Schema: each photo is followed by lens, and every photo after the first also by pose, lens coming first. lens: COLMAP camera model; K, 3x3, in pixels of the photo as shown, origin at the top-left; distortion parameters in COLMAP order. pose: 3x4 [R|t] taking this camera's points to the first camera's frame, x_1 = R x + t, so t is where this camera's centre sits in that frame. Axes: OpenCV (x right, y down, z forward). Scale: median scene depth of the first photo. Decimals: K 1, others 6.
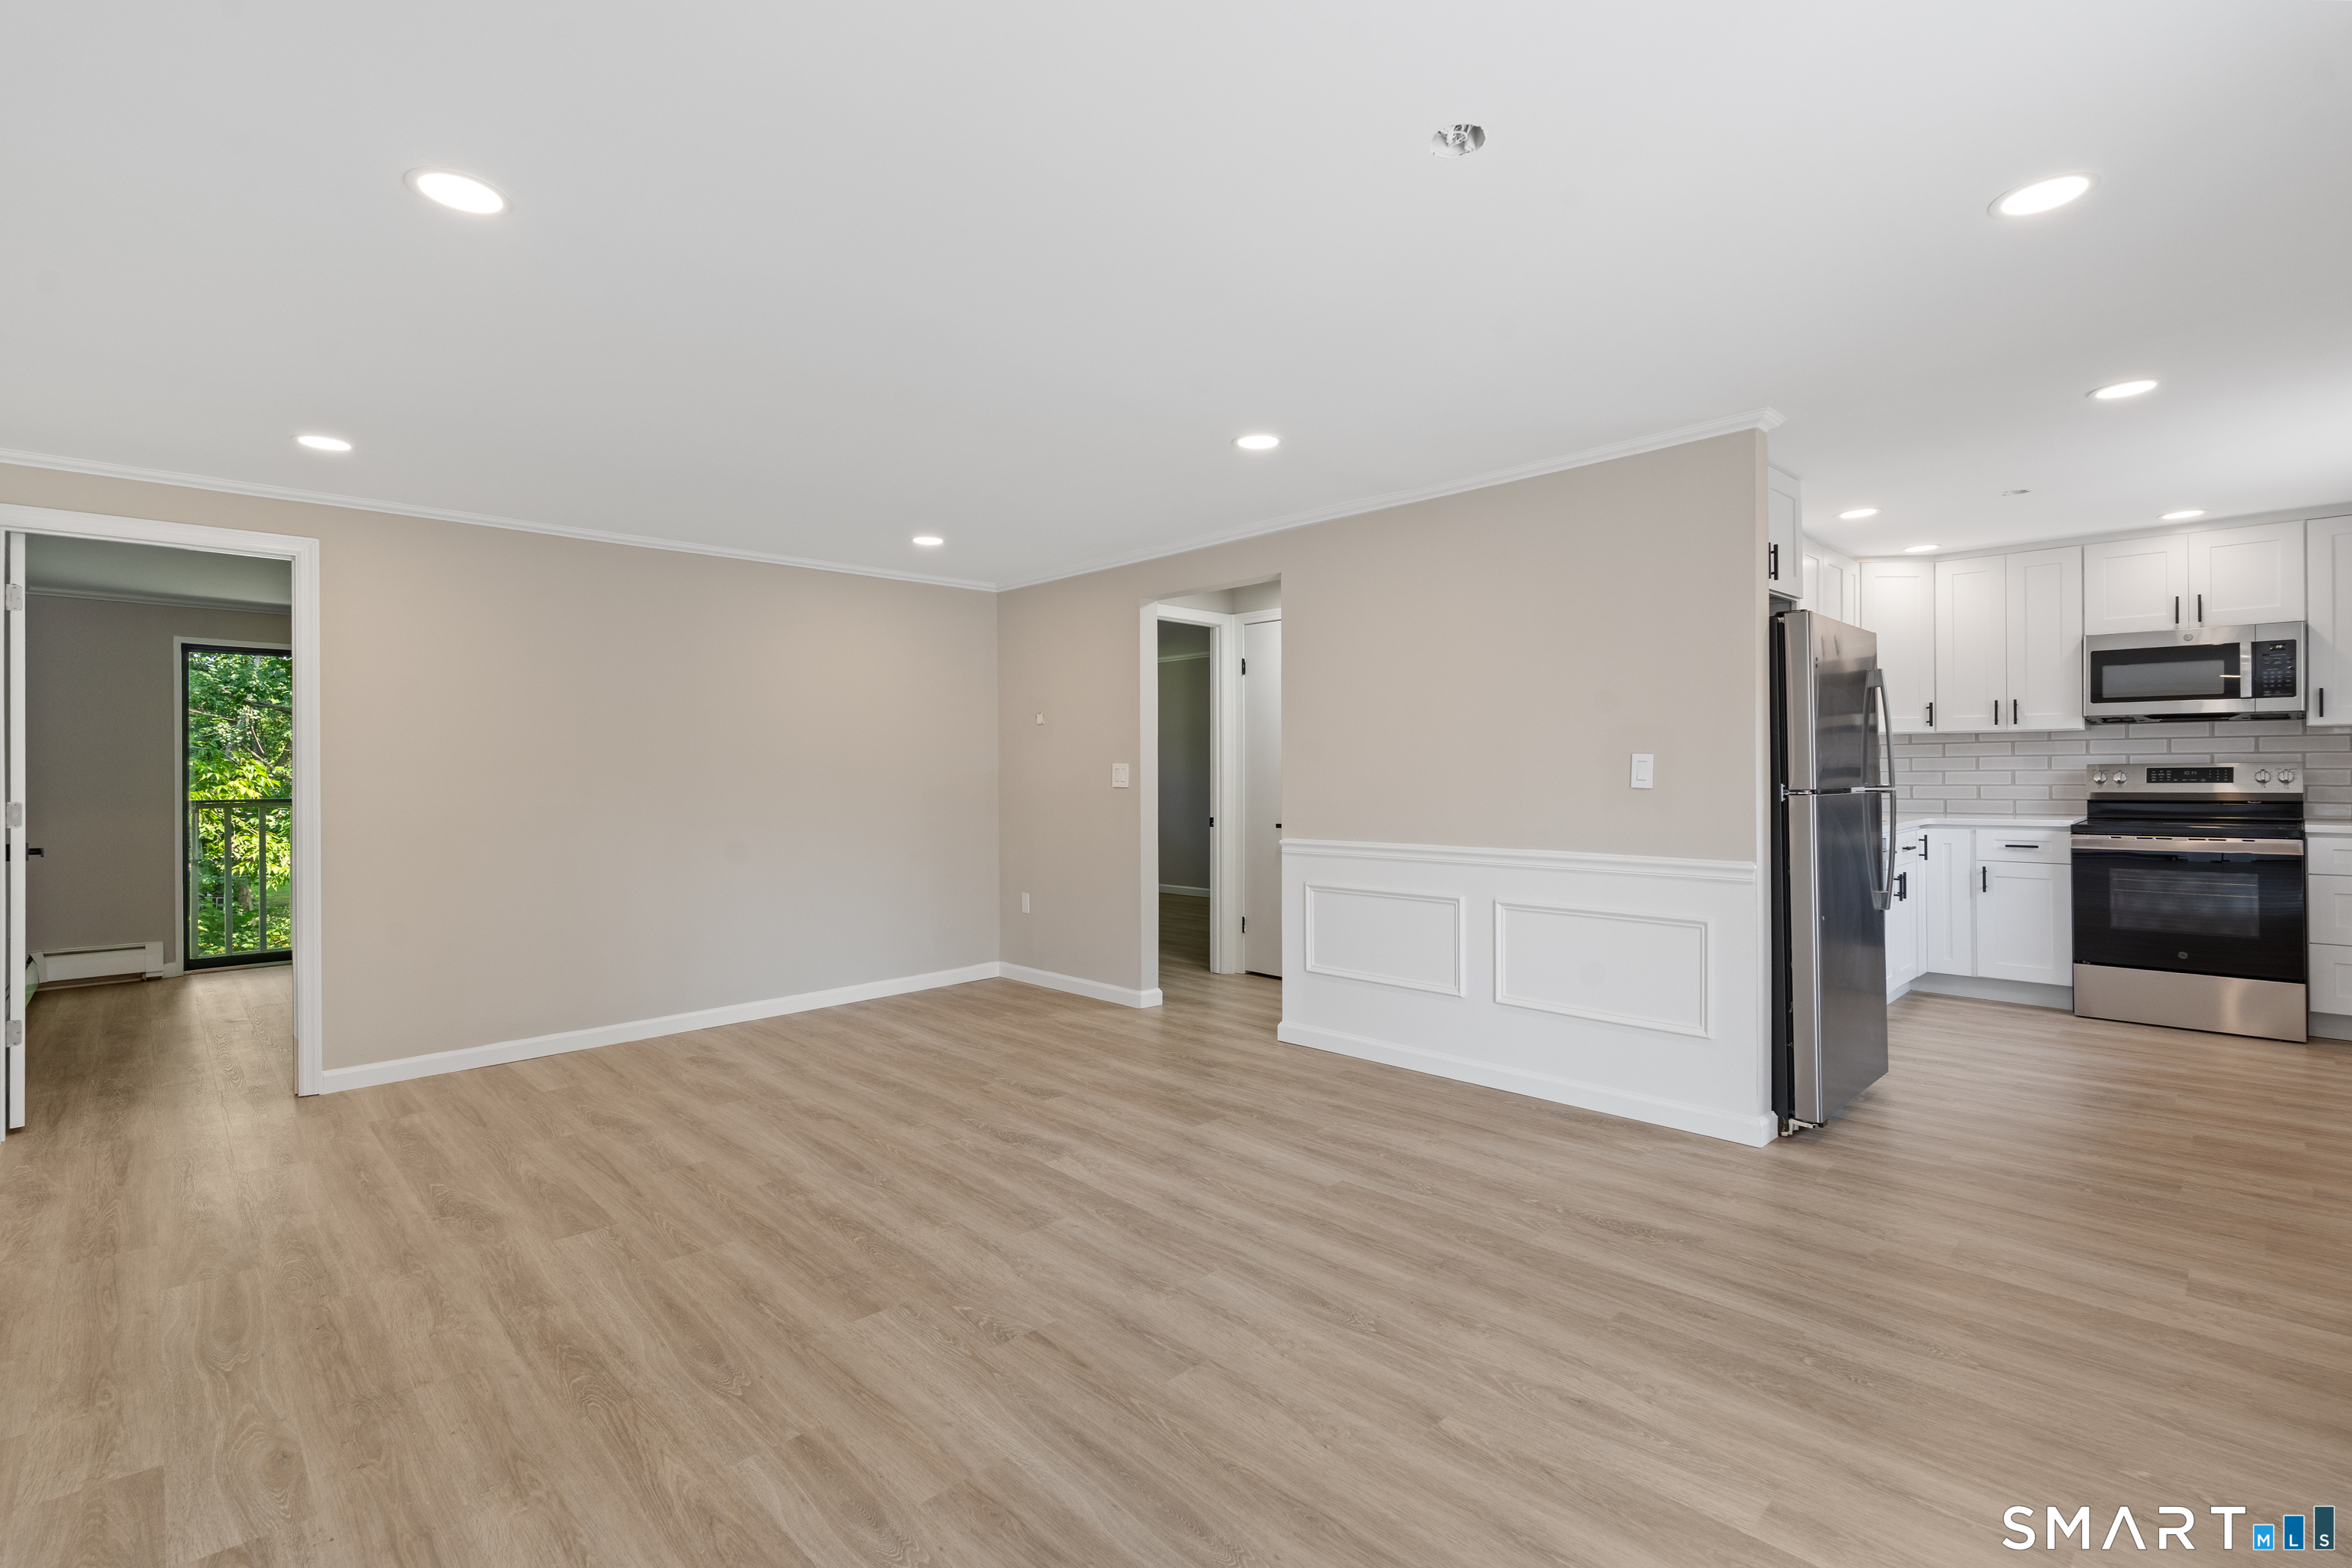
lens RADIAL K [[1091.0, 0, 1180.4], [0, 1091.0, 747.1], [0, 0, 1]] dist [-0.000102, 0.000412]
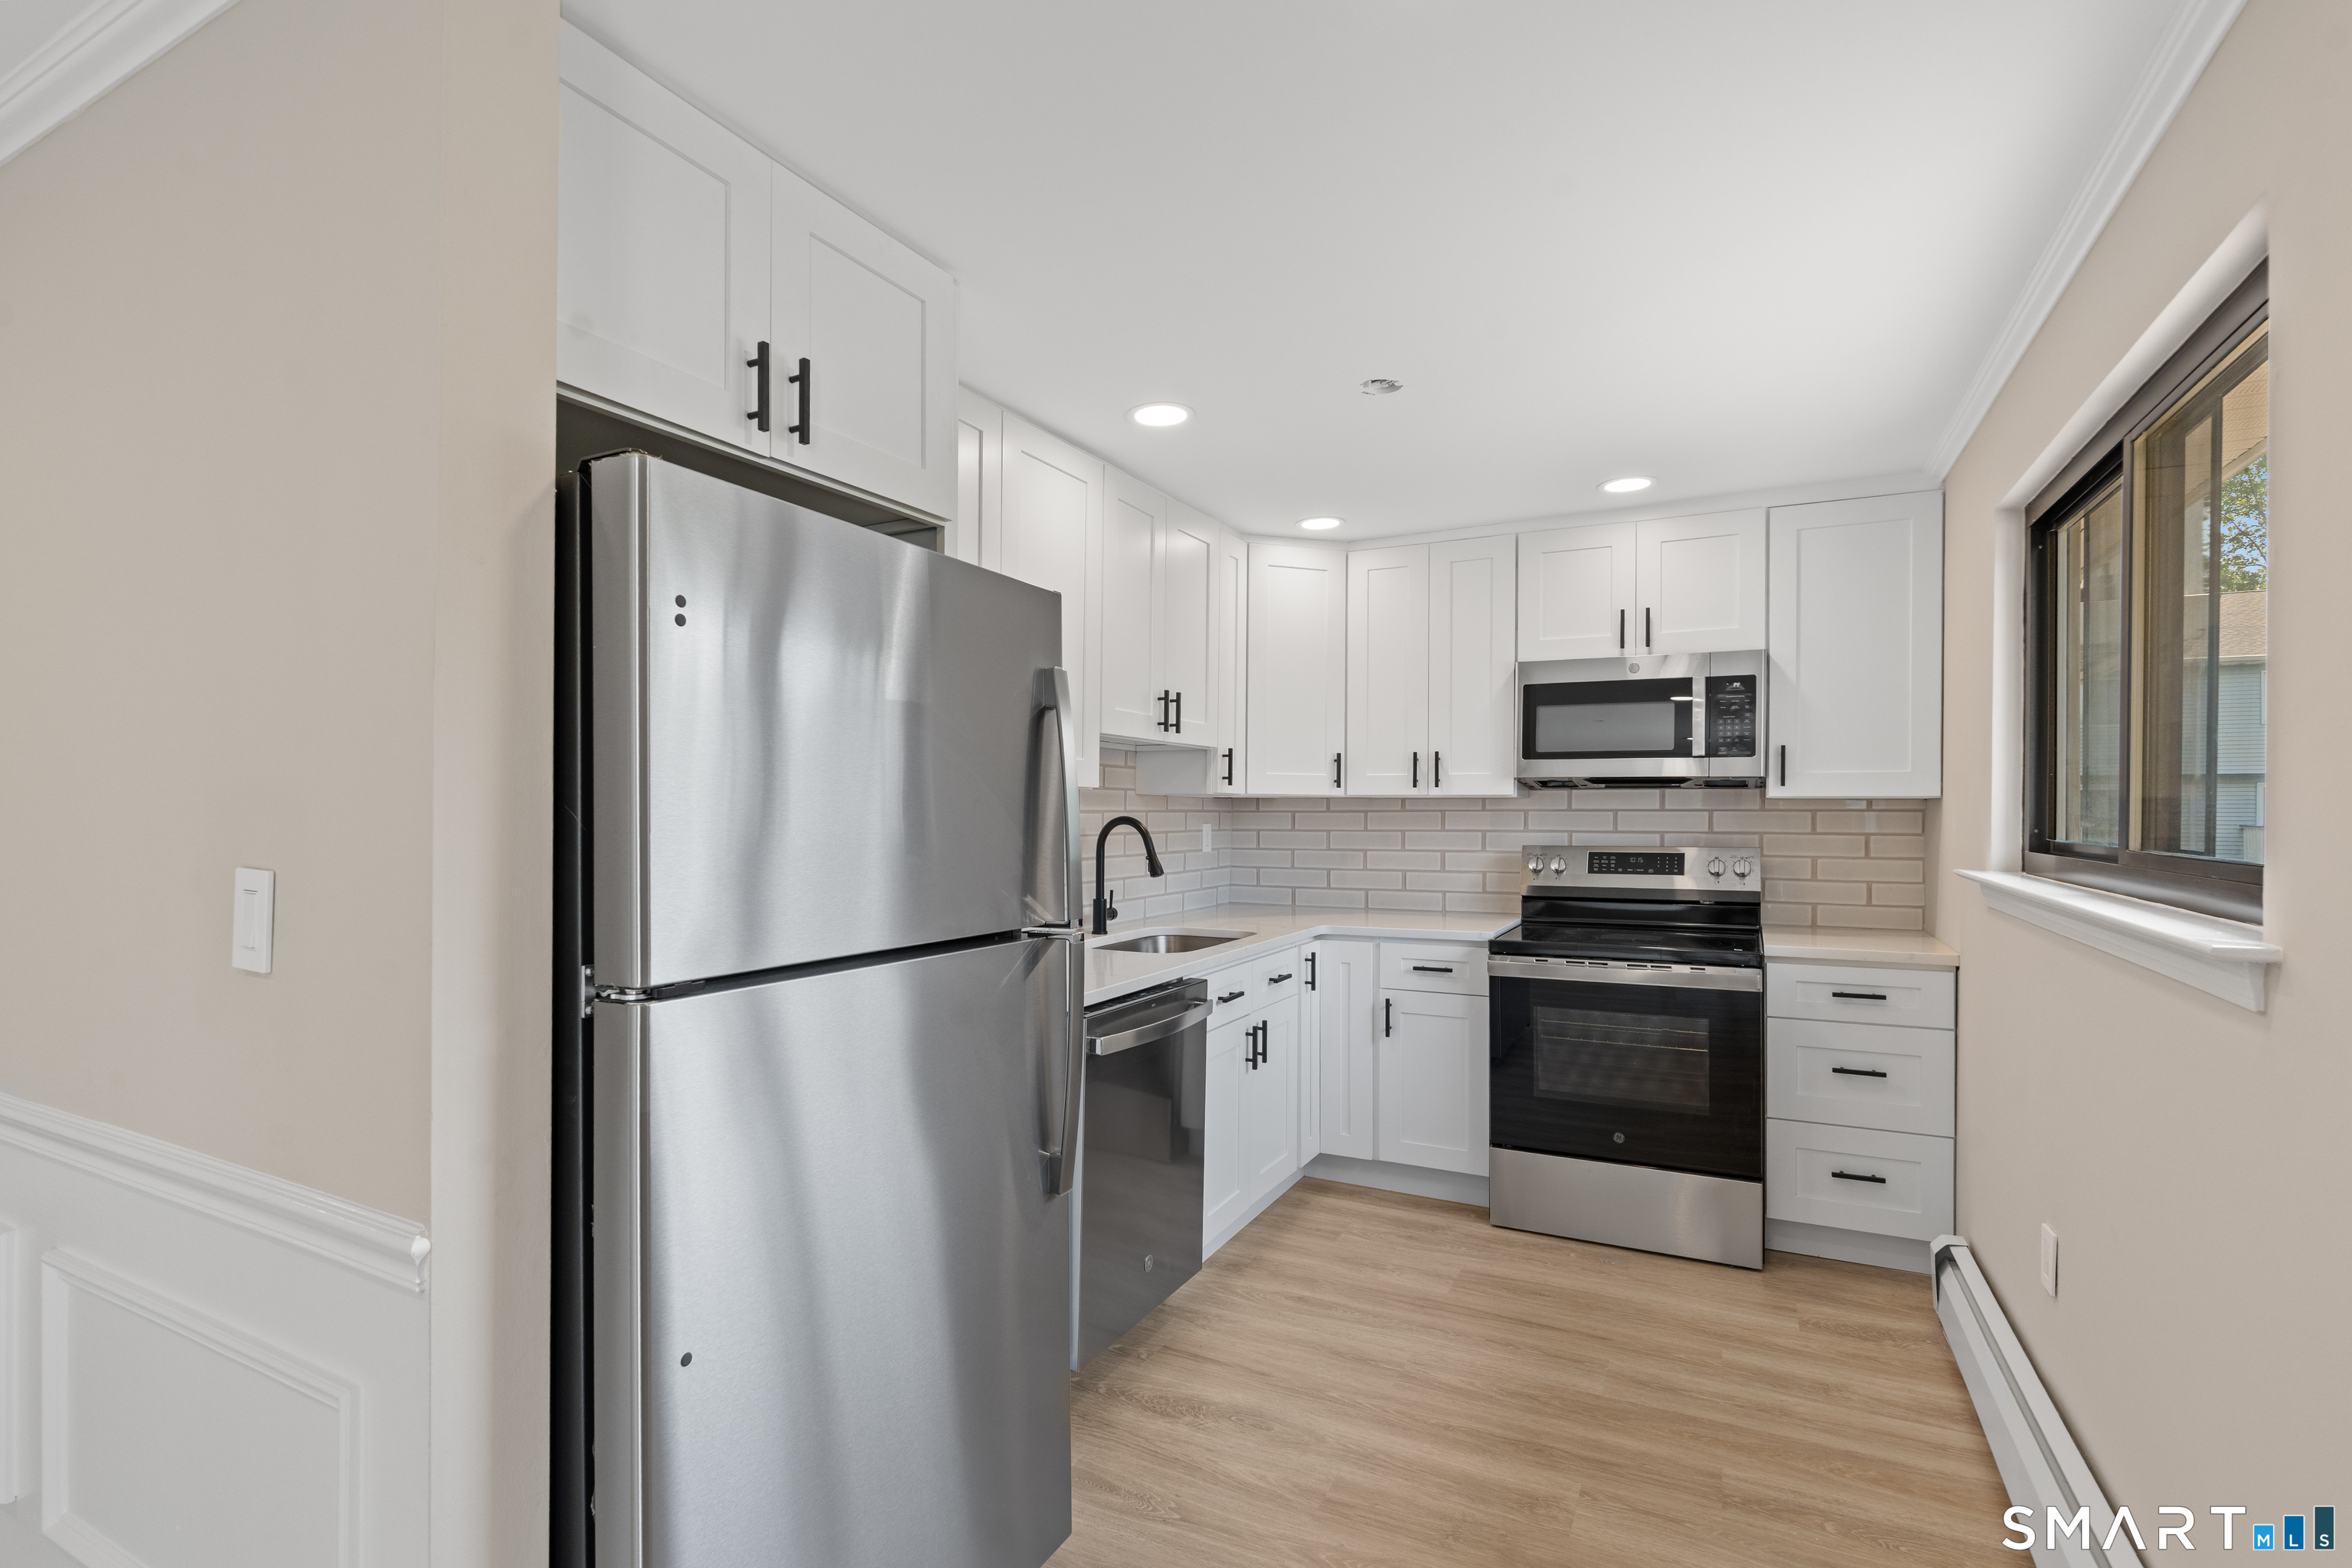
lens RADIAL K [[1108.9, 0, 1176.0], [0, 1108.9, 784.0], [0, 0, 1]] dist [-0.000391, -0.000124]
pose [[0.948050, 0.017881, 0.317618, 0.410220], [-0.015773, 0.999833, -0.009207, -0.014842], [-0.317730, 0.003719, 0.948174, 0.409394]]
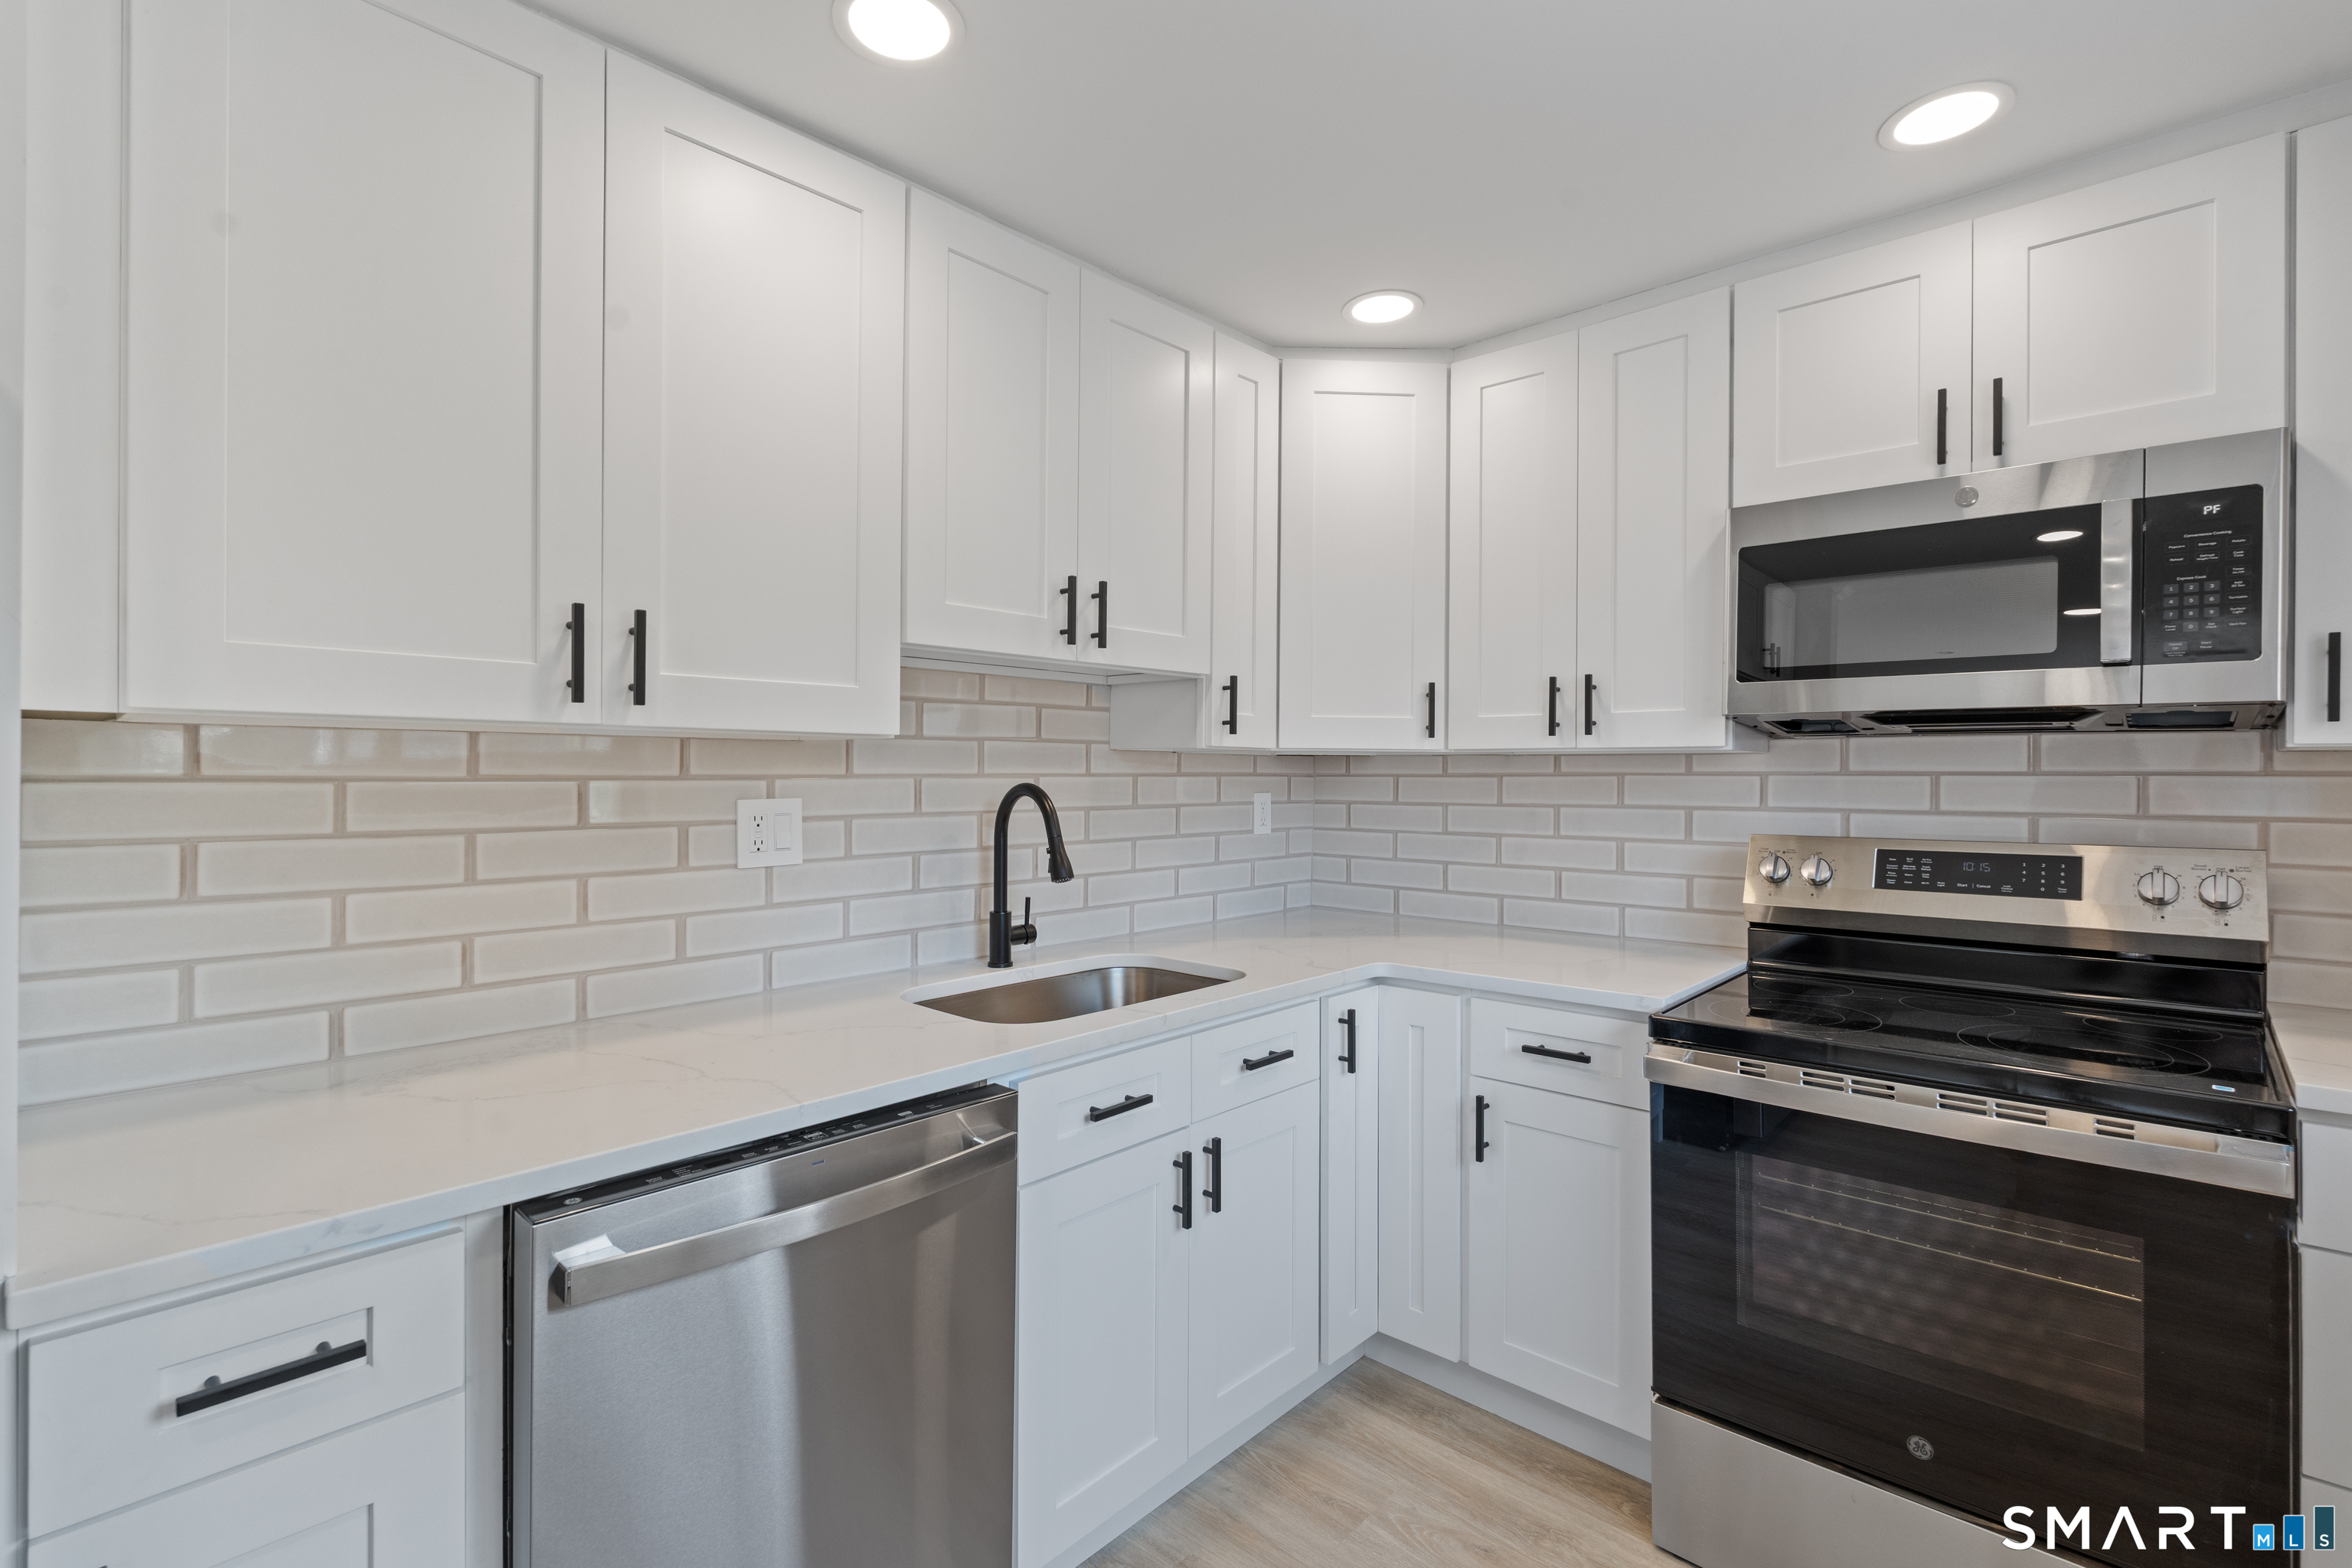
lens RADIAL K [[1085.0, 0, 1176.7], [0, 1085.0, 755.4], [0, 0, 1]] dist [-0.002129, -0.000761]
pose [[0.998574, 0.011592, 0.052112, 0.630789], [-0.011695, 0.999930, 0.001678, -0.012817], [-0.052089, -0.002285, 0.998640, 0.641351]]
